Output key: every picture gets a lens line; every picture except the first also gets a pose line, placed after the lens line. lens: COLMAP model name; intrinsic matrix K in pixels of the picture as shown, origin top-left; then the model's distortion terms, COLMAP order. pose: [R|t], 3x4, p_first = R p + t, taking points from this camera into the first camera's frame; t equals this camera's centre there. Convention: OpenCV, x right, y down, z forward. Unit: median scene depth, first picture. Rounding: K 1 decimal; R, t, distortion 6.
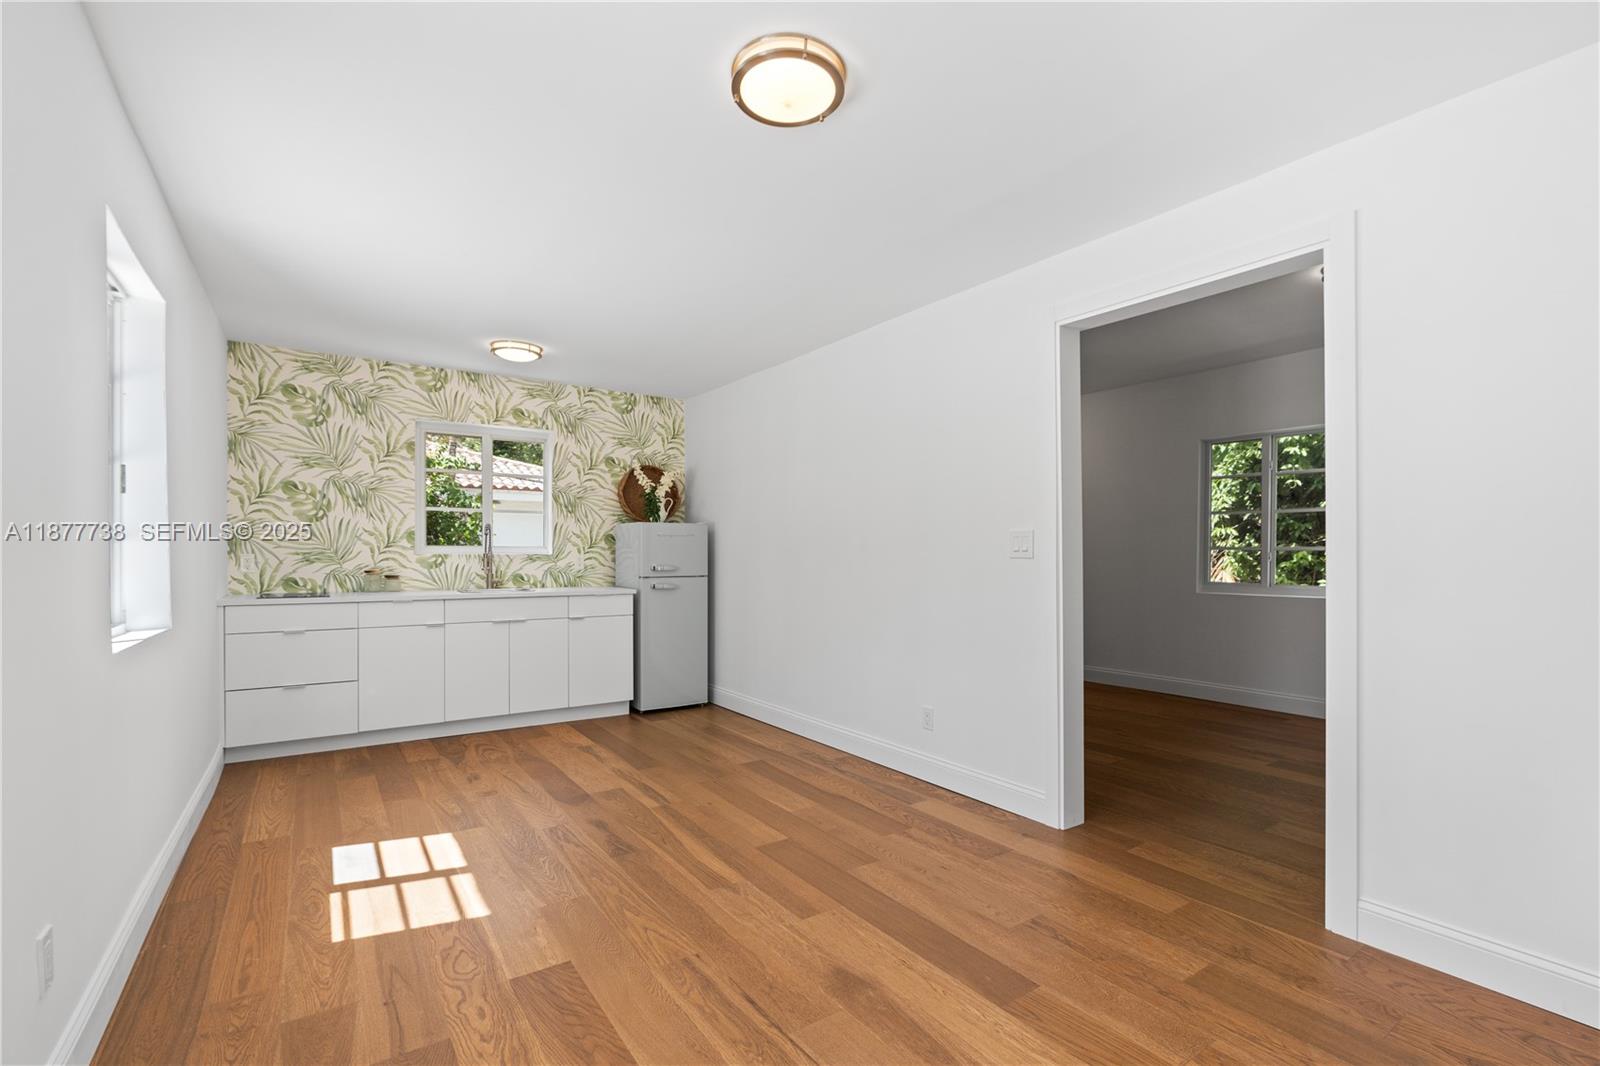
lens RADIAL K [[710.8, 0, 804.5], [0, 710.8, 546.7], [0, 0, 1]] dist [-0.015414, 0.005124]
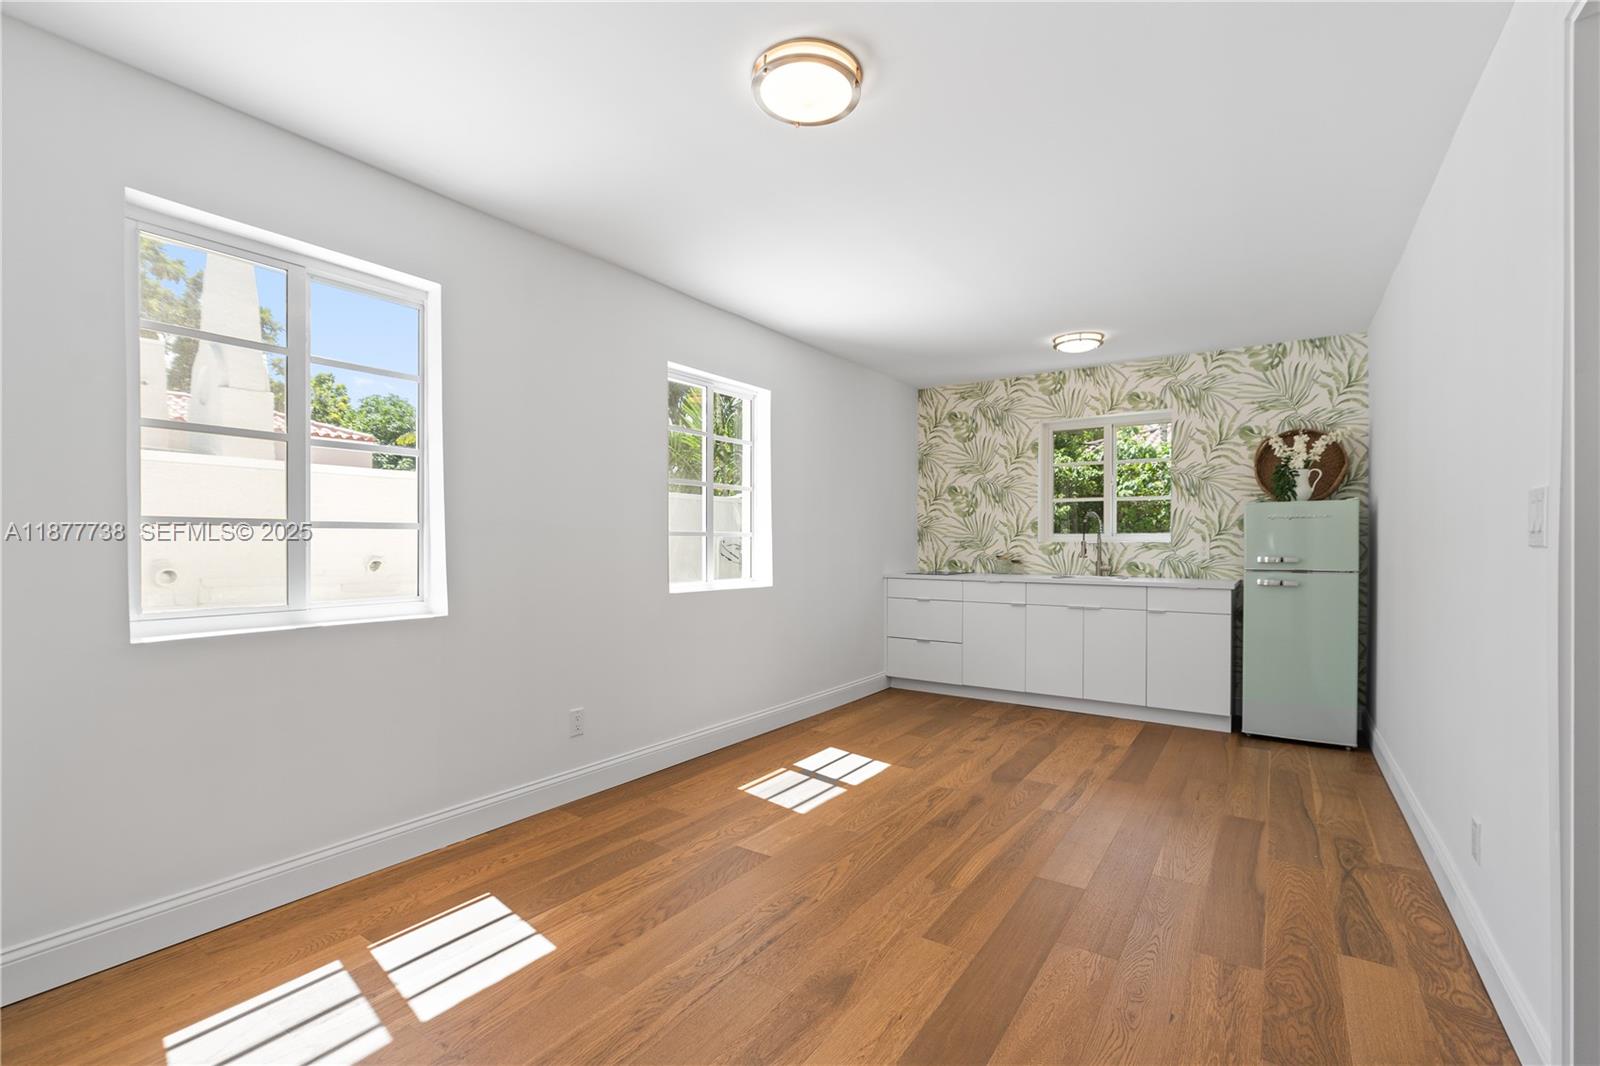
lens RADIAL K [[710.8, 0, 804.1], [0, 710.8, 539.4], [0, 0, 1]] dist [-0.015414, 0.005124]
pose [[0.366498, -0.003883, -0.930411, 0.391146], [0.009638, 0.999953, -0.000377, 0.003386], [0.930369, -0.008829, 0.366519, 0.255711]]
